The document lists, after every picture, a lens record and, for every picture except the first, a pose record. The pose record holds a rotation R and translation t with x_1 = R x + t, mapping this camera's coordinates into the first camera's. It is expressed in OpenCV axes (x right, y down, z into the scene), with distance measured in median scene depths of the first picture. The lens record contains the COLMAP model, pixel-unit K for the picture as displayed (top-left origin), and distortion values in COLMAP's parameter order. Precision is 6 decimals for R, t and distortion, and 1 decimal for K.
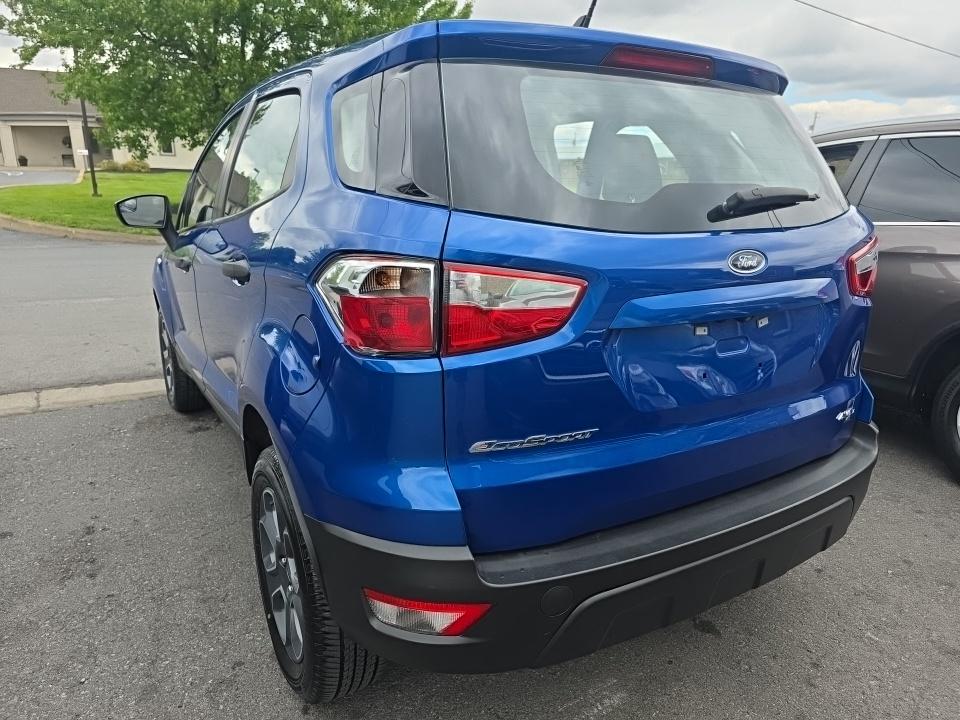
lens RADIAL K [[654.3, 0, 478.6], [0, 654.3, 379.9], [0, 0, 1]] dist [0.047079, -0.040975]
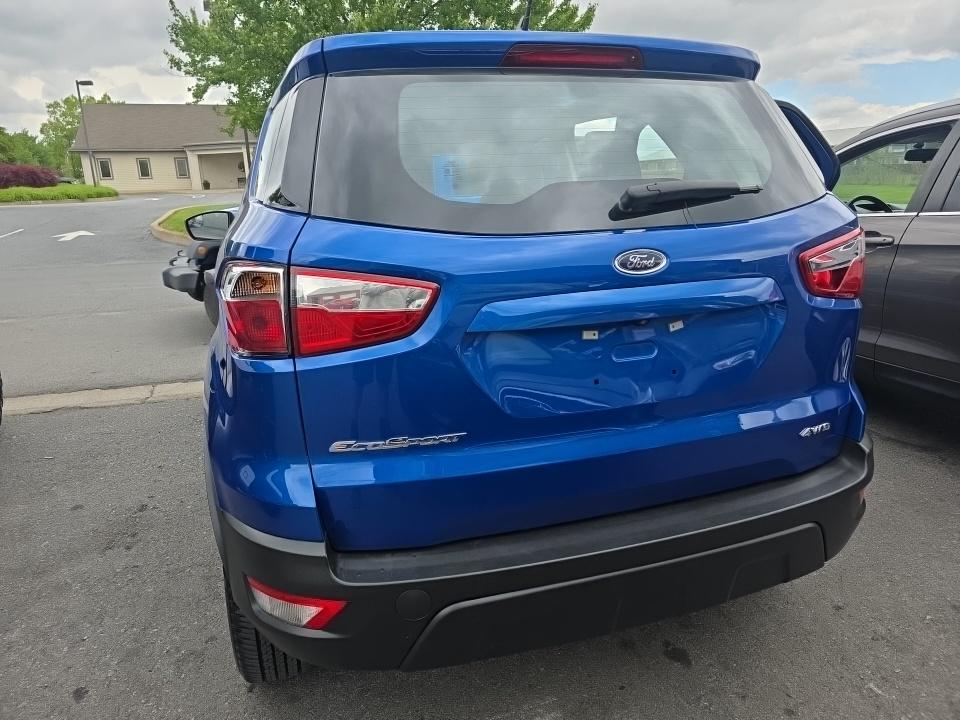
lens RADIAL K [[650.9, 0, 482.2], [0, 650.9, 371.4], [0, 0, 1]] dist [0.050379, -0.038587]
pose [[0.974310, 0.018823, -0.224424, 0.374660], [-0.023003, 0.999607, -0.016023, -0.002684], [0.224034, 0.020774, 0.974360, 0.043799]]
